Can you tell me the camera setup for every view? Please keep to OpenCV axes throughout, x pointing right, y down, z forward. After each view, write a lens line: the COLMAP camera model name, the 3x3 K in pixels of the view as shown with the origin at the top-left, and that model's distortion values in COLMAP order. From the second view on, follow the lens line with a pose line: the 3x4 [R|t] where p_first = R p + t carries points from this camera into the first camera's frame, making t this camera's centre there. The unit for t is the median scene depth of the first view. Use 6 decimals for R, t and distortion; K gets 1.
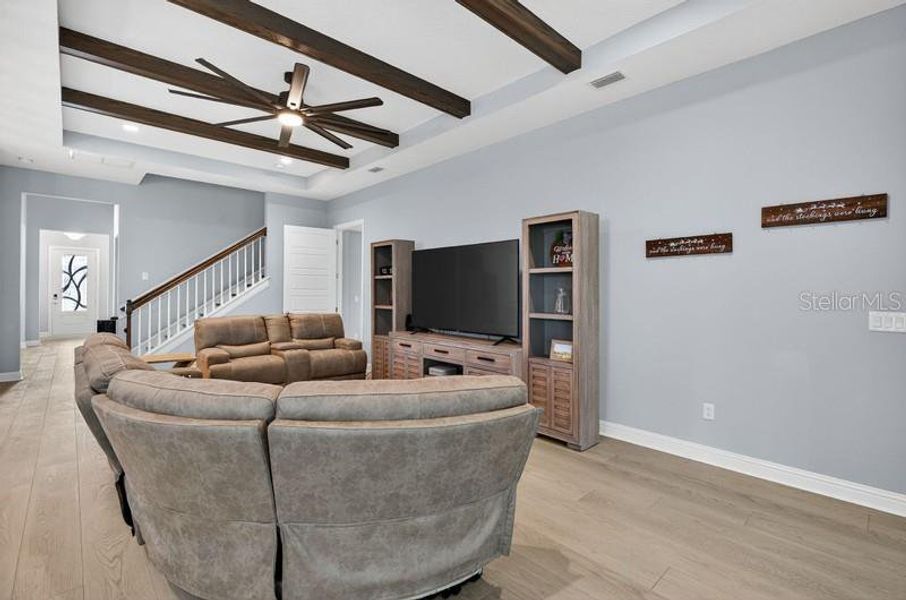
lens RADIAL K [[413.1, 0, 451.2], [0, 413.1, 285.5], [0, 0, 1]] dist [0.000721, 0.000117]
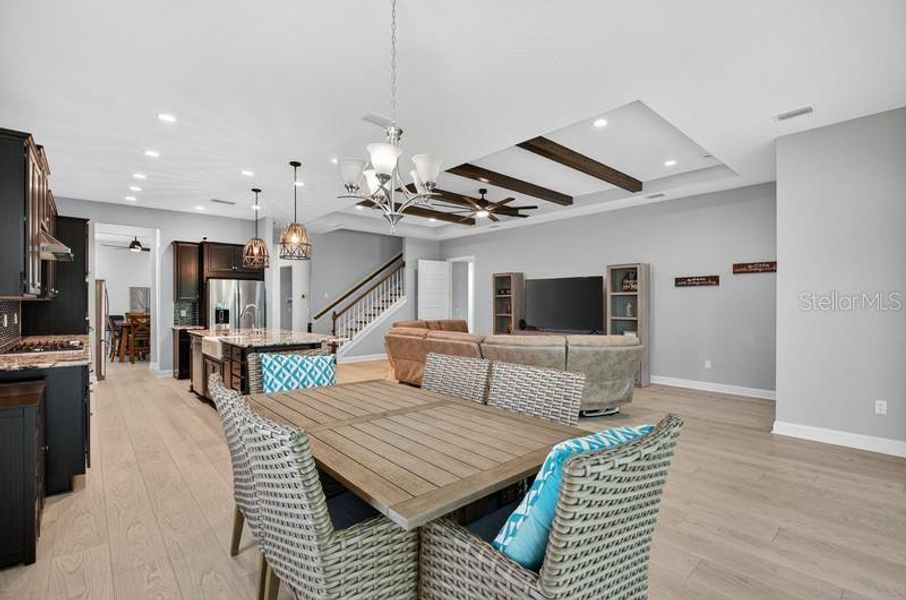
lens RADIAL K [[414.2, 0, 453.0], [0, 414.2, 300.0], [0, 0, 1]] dist [-0.000643, 0.000117]
pose [[0.999923, -0.004838, -0.011463, -0.465579], [0.004902, 0.999972, 0.005606, -0.019941], [0.011435, -0.005661, 0.999919, -0.808404]]
